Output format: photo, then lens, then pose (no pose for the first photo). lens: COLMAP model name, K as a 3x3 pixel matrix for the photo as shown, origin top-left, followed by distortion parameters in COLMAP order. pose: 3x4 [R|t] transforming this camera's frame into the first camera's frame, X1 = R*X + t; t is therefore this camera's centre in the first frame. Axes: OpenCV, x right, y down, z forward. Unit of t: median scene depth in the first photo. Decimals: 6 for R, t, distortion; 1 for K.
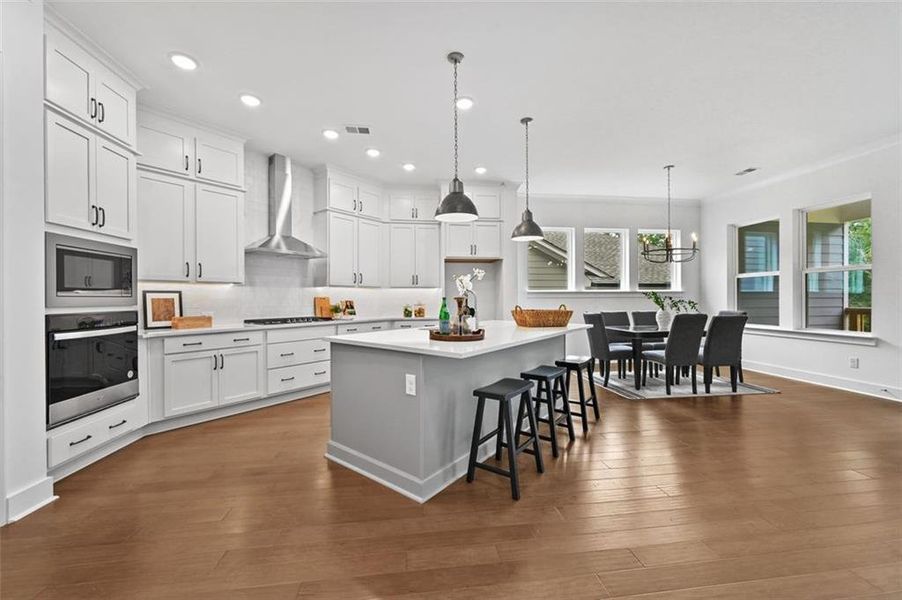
lens RADIAL K [[355.4, 0, 451.0], [0, 355.4, 300.0], [0, 0, 1]] dist [-0.000164, -0.000161]
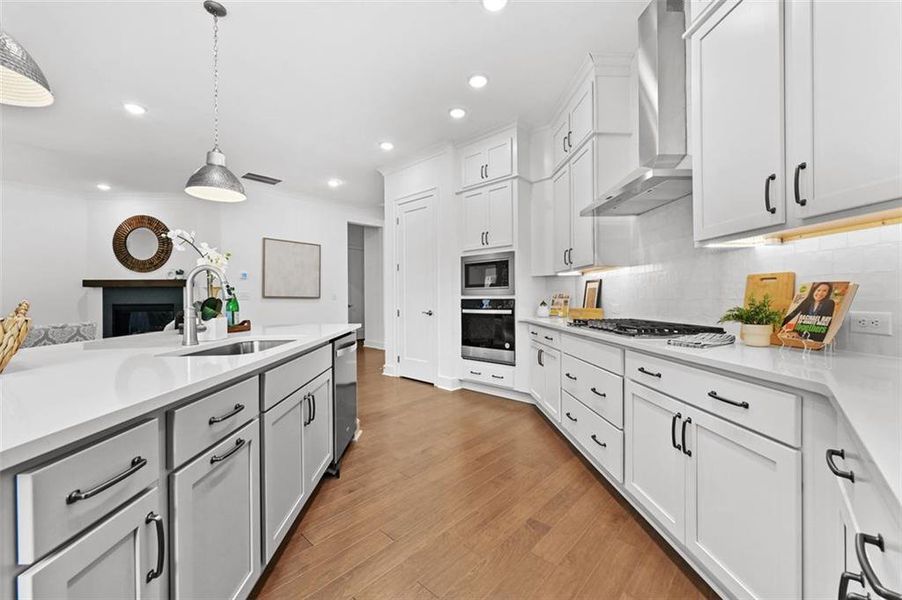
lens RADIAL K [[355.3, 0, 451.0], [0, 355.3, 297.7], [0, 0, 1]] dist [-0.001082, 0.000052]
pose [[-0.765360, 0.009901, -0.643526, 0.086598], [0.008363, 0.999950, 0.005438, 0.011610], [0.643548, -0.001220, -0.765405, 1.282747]]
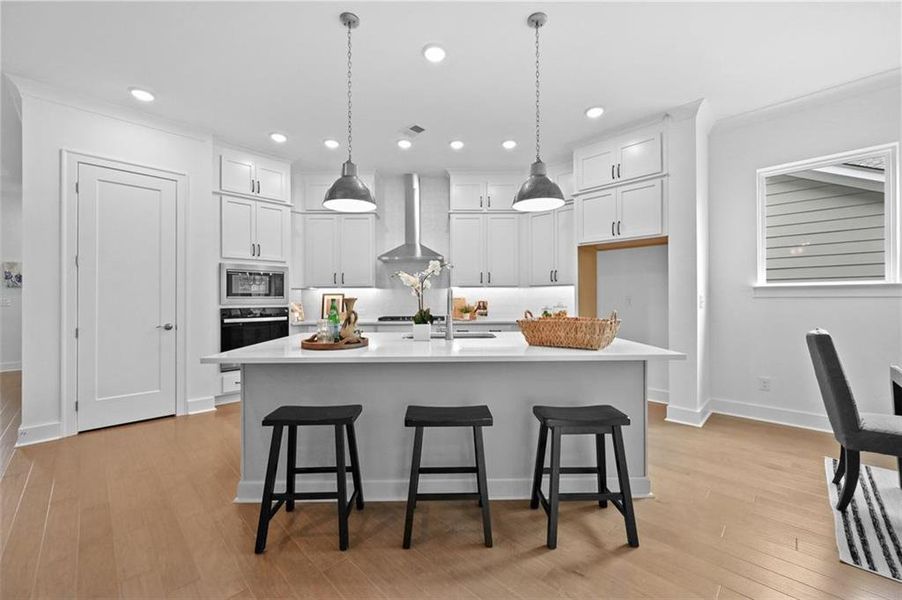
lens RADIAL K [[355.3, 0, 451.0], [0, 355.3, 297.7], [0, 0, 1]] dist [-0.001082, 0.000052]
pose [[0.614474, -0.002397, -0.788933, 0.533497], [-0.001178, 0.999991, -0.003956, -0.004299], [0.788936, 0.003361, 0.614466, 0.423598]]
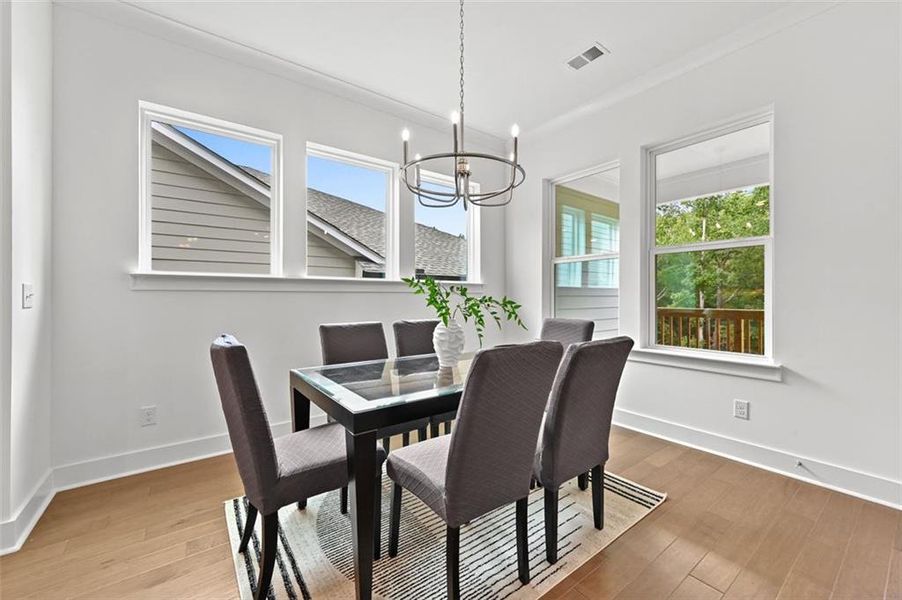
lens RADIAL K [[355.4, 0, 451.0], [0, 355.4, 300.0], [0, 0, 1]] dist [-0.000164, -0.000161]
pose [[0.873983, 0.001995, 0.485952, 0.478139], [-0.003992, 0.999987, 0.003076, 0.002922], [-0.485940, -0.004629, 0.873980, 0.764950]]
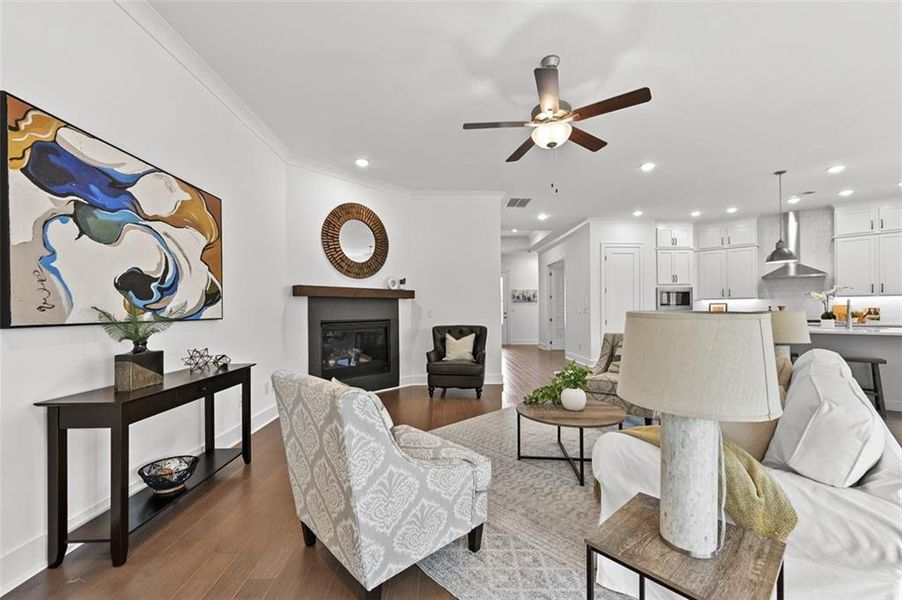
lens RADIAL K [[369.0, 0, 457.9], [0, 369.0, 308.7], [0, 0, 1]] dist [0.007663, 0.000063]
pose [[-0.079234, 0.000506, -0.996856, 1.279879], [0.003734, 0.999993, 0.000211, -0.000530], [0.996849, -0.003706, -0.079236, -0.305059]]
